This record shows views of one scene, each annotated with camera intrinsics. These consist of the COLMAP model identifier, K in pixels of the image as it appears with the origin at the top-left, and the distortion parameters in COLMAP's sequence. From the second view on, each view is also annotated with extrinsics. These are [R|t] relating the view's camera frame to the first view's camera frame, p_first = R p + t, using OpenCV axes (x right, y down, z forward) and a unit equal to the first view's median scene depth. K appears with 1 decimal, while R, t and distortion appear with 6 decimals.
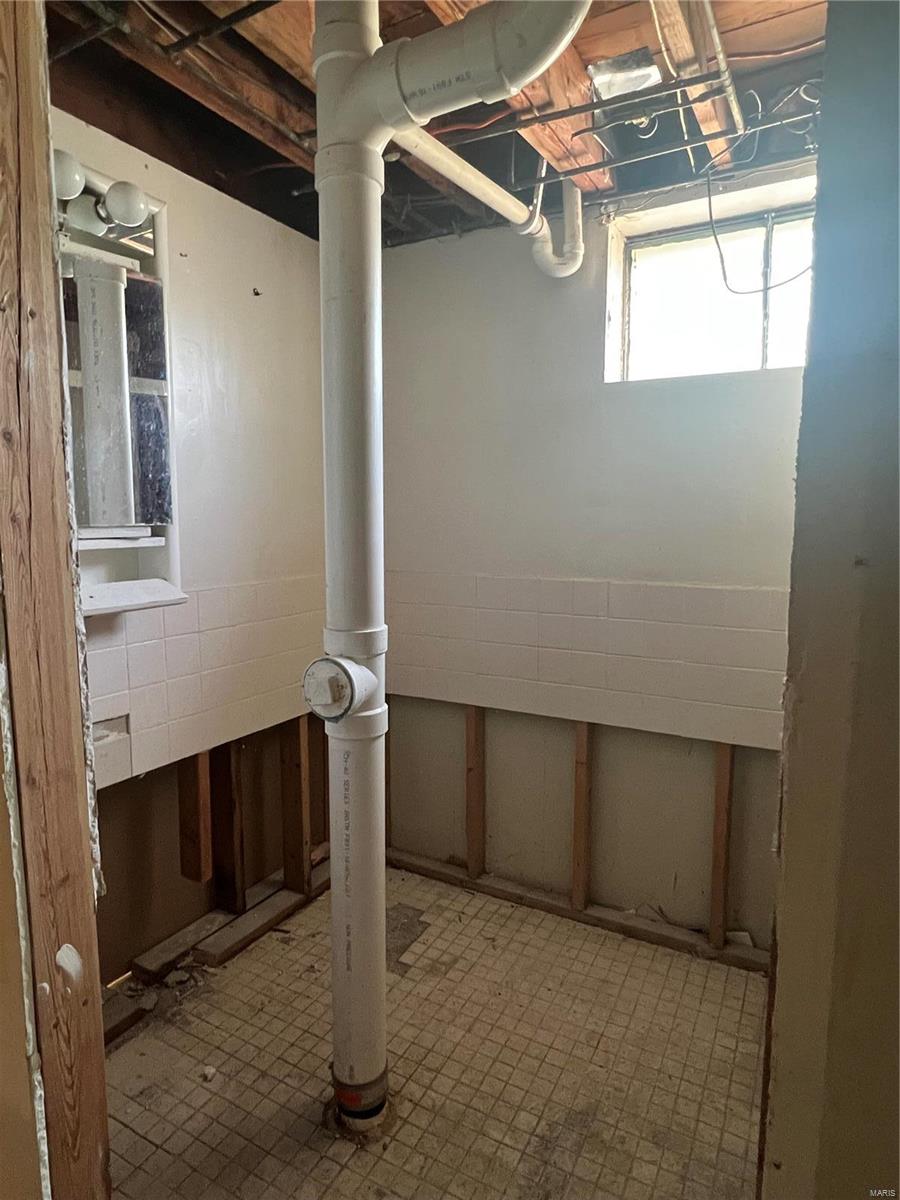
lens RADIAL K [[706.1, 0, 444.7], [0, 706.1, 602.8], [0, 0, 1]] dist [0.001185, -0.000495]
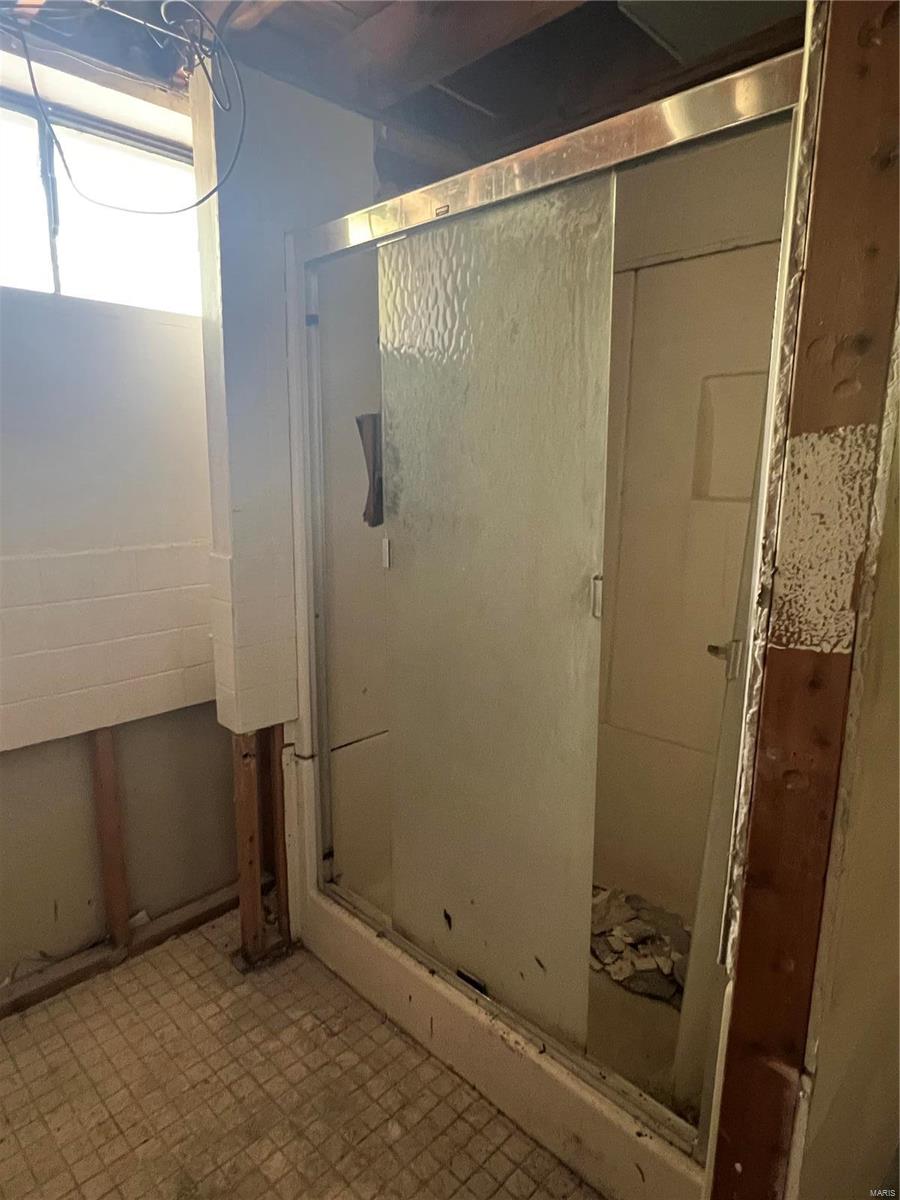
lens RADIAL K [[706.1, 0, 445.0], [0, 706.1, 594.5], [0, 0, 1]] dist [0.001185, -0.000495]
pose [[0.270589, -0.168544, 0.947826, -0.298254], [0.106606, 0.983746, 0.144497, -0.048688], [-0.956774, 0.061945, 0.284158, 0.318293]]
